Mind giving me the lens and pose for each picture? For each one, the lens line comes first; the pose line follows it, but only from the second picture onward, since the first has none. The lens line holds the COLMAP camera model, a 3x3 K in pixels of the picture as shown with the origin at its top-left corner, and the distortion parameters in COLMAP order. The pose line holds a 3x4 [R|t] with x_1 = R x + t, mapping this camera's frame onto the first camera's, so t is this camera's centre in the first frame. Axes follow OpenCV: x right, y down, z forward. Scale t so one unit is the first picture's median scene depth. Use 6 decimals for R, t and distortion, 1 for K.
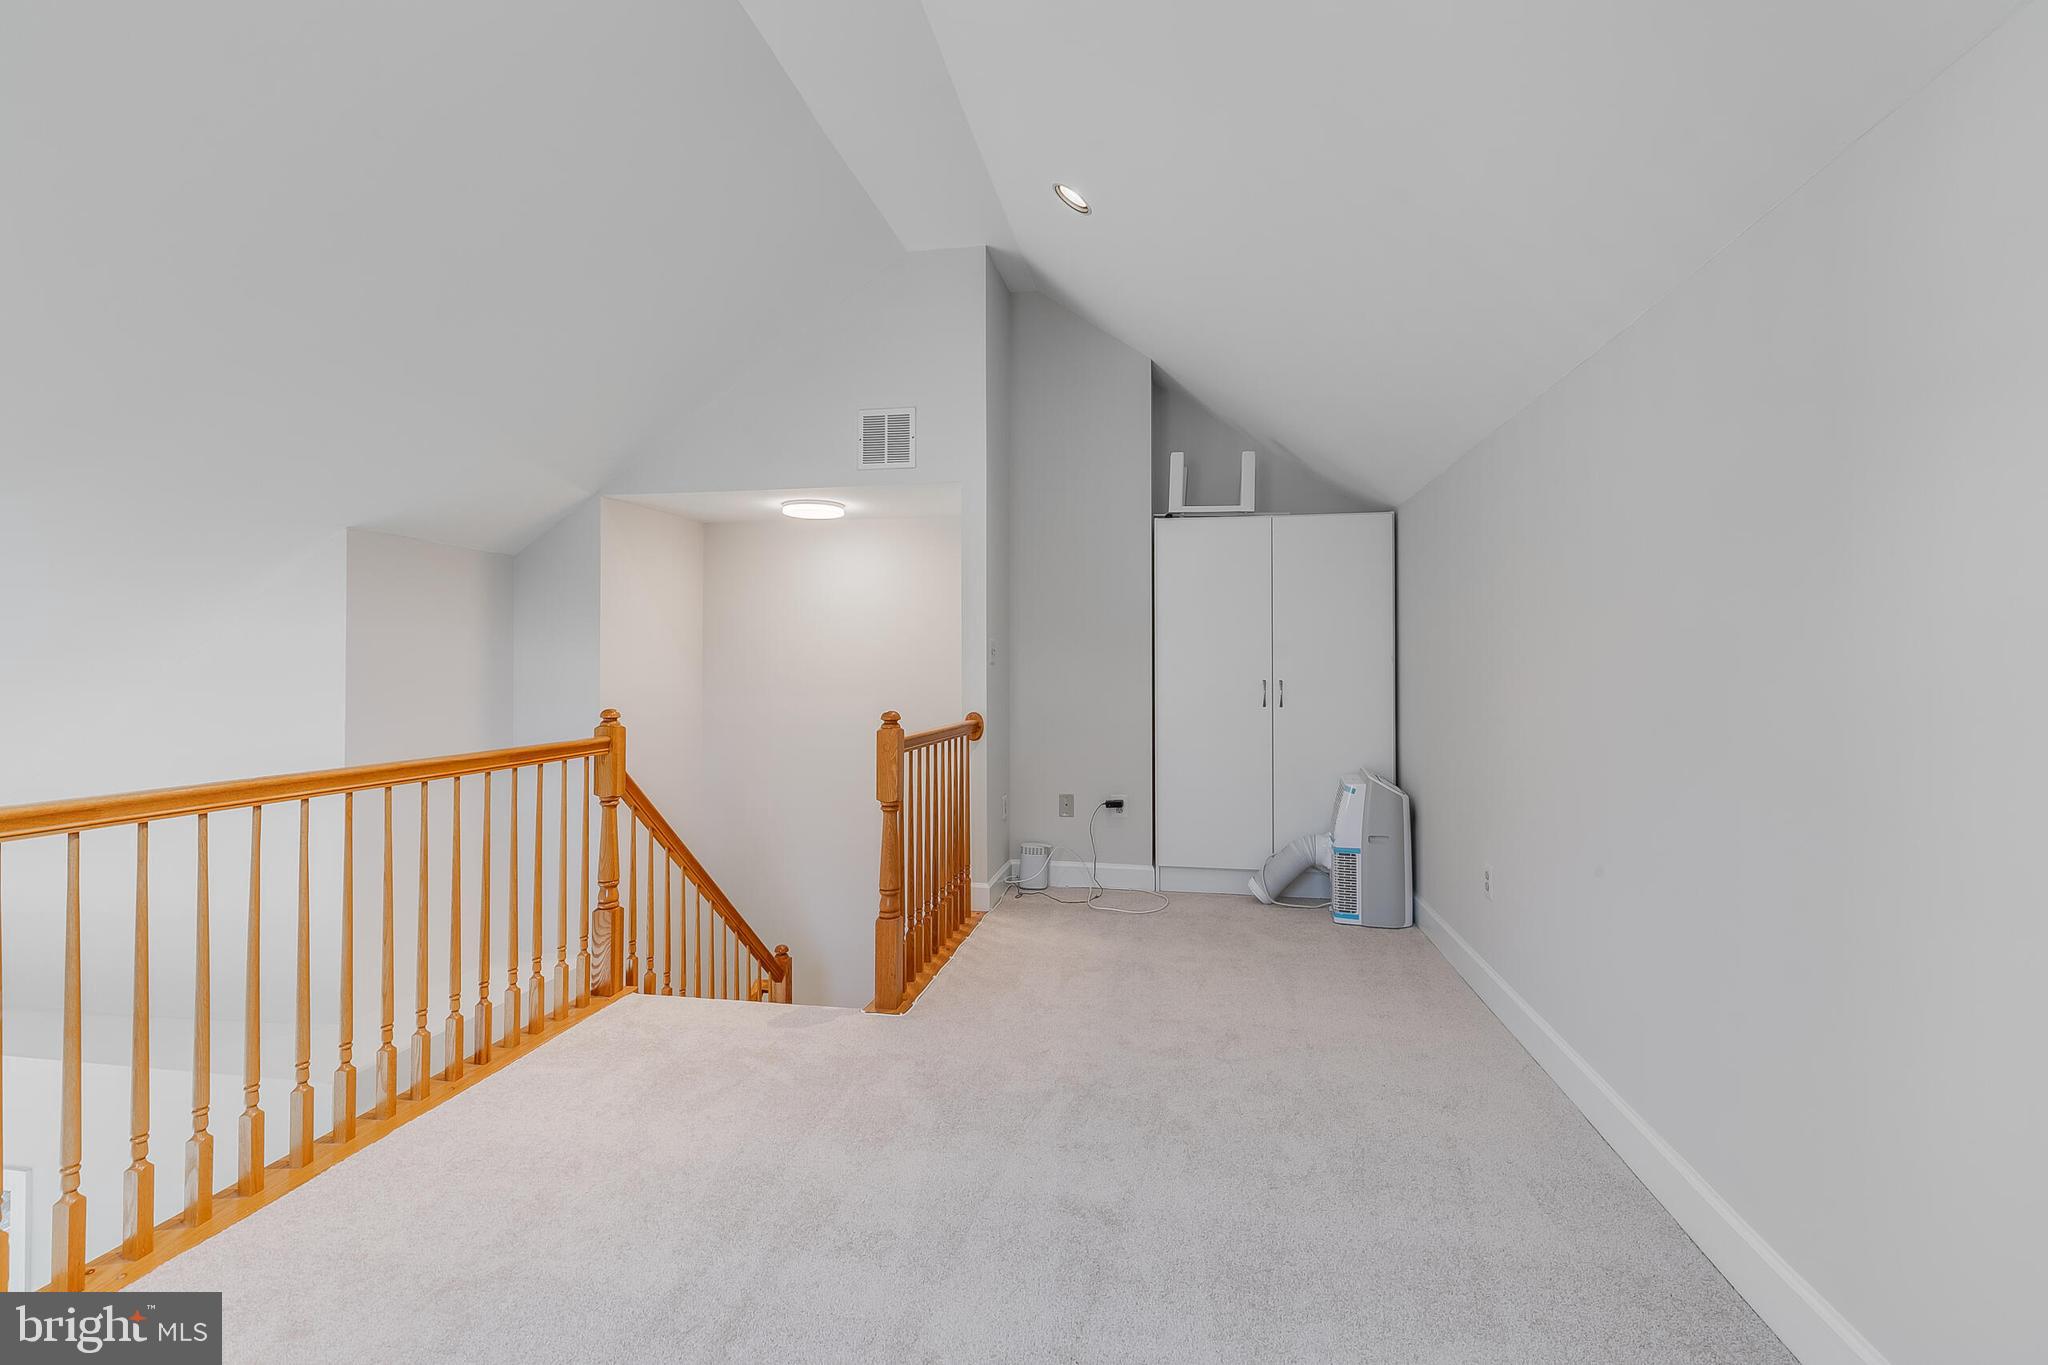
lens RADIAL K [[917.8, 0, 1021.1], [0, 917.8, 681.2], [0, 0, 1]] dist [0.003567, 0.000578]
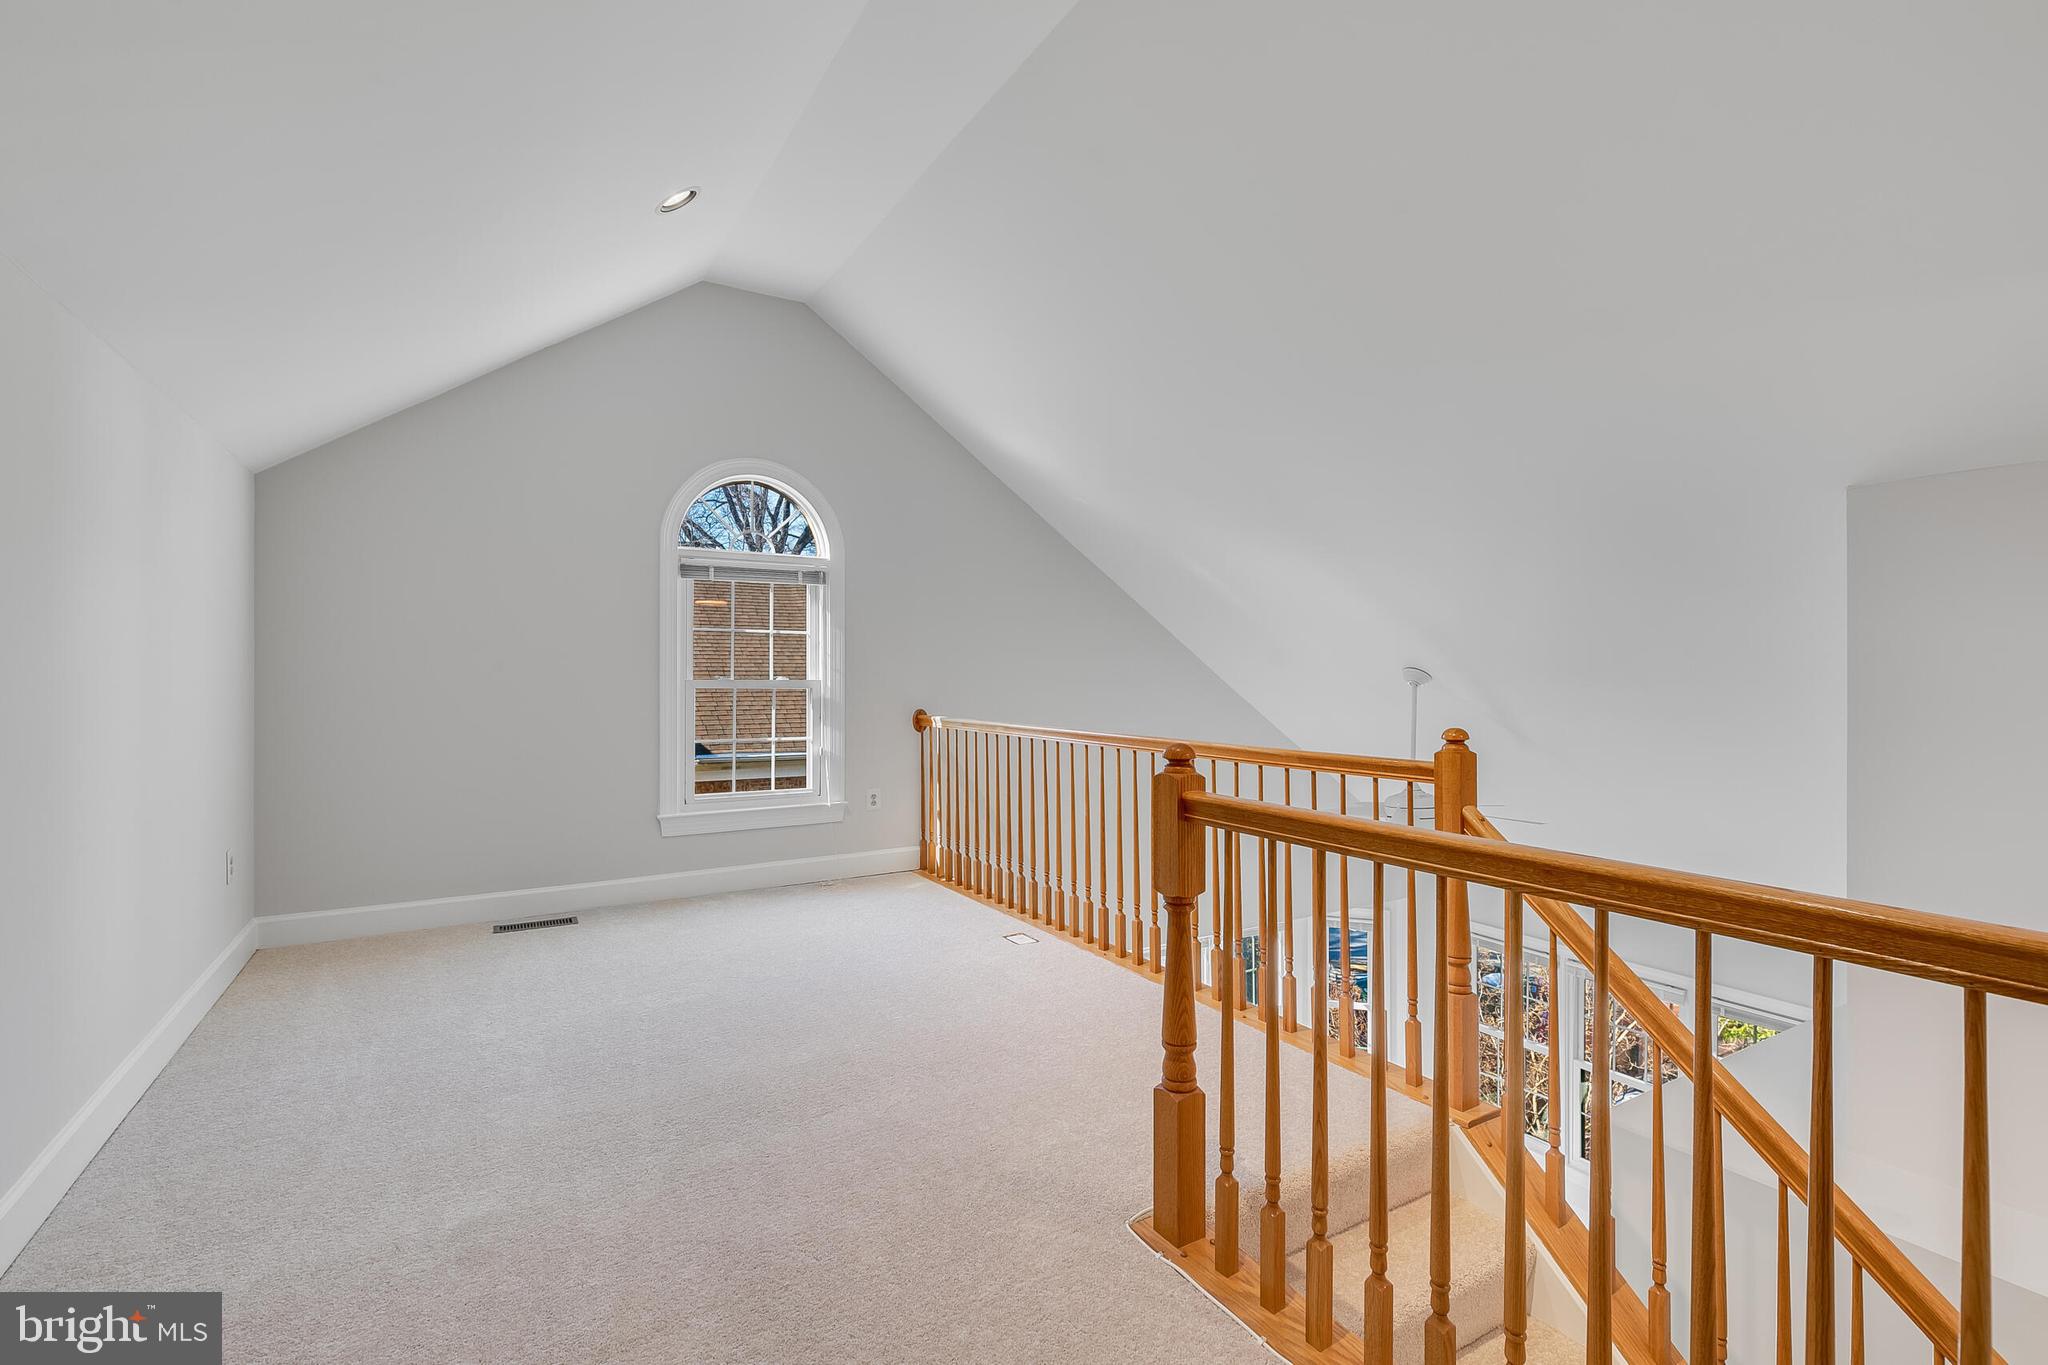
lens RADIAL K [[917.8, 0, 1021.1], [0, 917.8, 681.2], [0, 0, 1]] dist [0.003567, 0.000578]
pose [[-0.757296, 0.002834, -0.653066, 0.306249], [-0.011362, 0.999782, 0.017513, -0.015331], [0.652973, 0.020682, -0.757099, 1.367284]]
